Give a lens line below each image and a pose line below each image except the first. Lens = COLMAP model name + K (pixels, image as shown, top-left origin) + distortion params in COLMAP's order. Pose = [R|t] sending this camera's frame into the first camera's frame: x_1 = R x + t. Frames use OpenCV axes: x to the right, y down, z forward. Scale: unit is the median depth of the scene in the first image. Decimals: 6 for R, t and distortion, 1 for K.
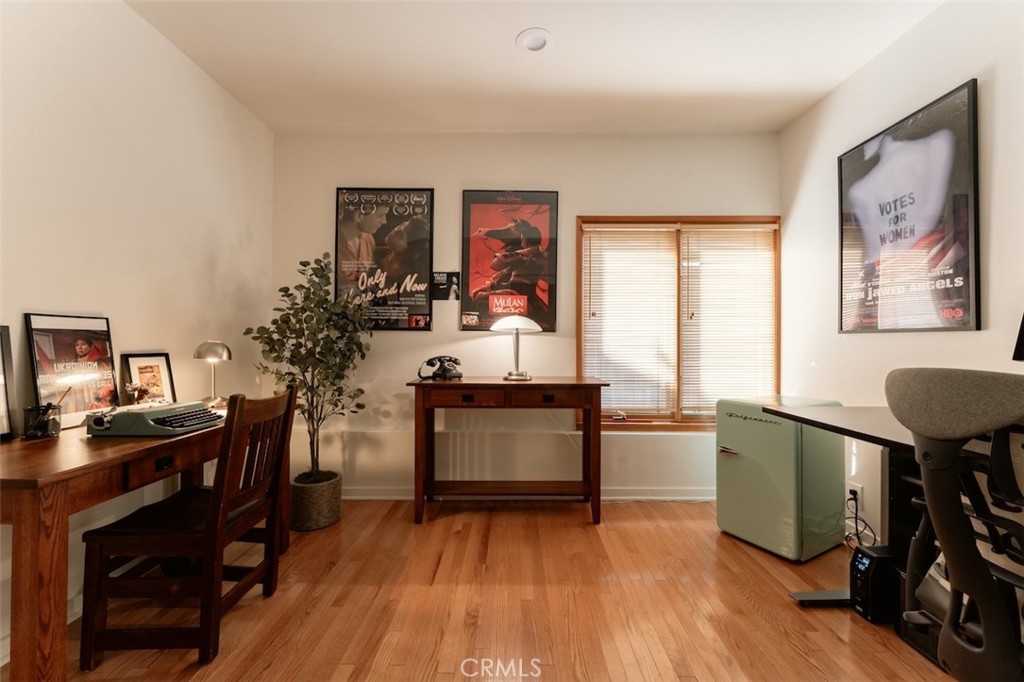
lens RADIAL K [[402.7, 0, 509.7], [0, 402.7, 341.6], [0, 0, 1]] dist [-0.000710, -0.000212]
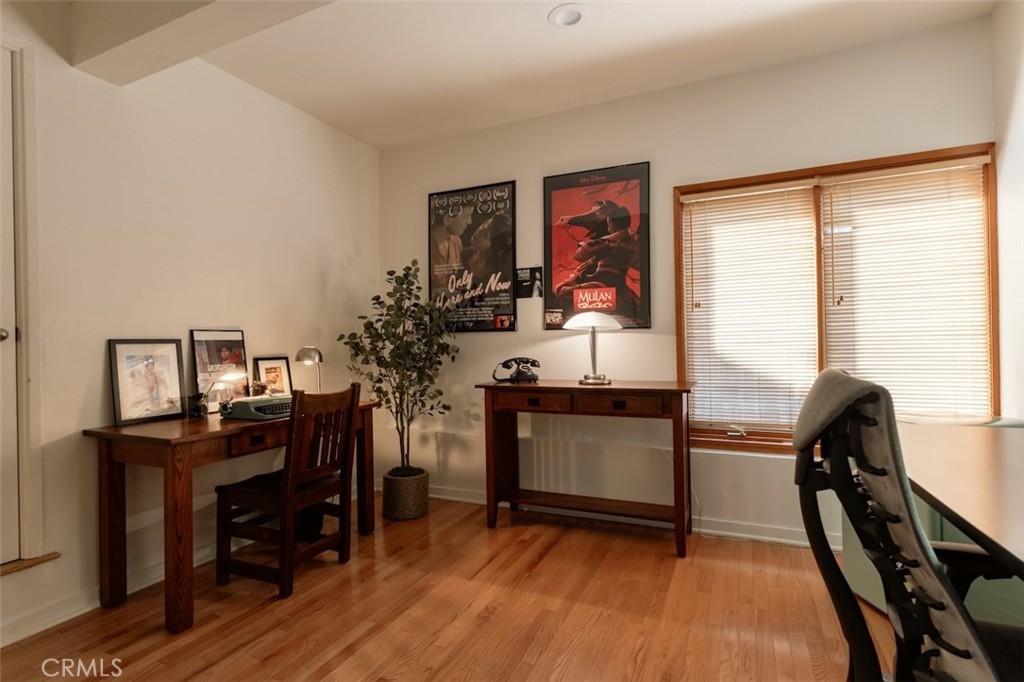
lens RADIAL K [[498.2, 0, 514.5], [0, 498.2, 342.1], [0, 0, 1]] dist [0.001473, -0.000718]
pose [[0.912069, -0.019554, -0.409570, 0.321837], [0.021493, 0.999769, 0.000131, -0.001473], [0.409473, -0.008922, 0.912279, -0.079990]]
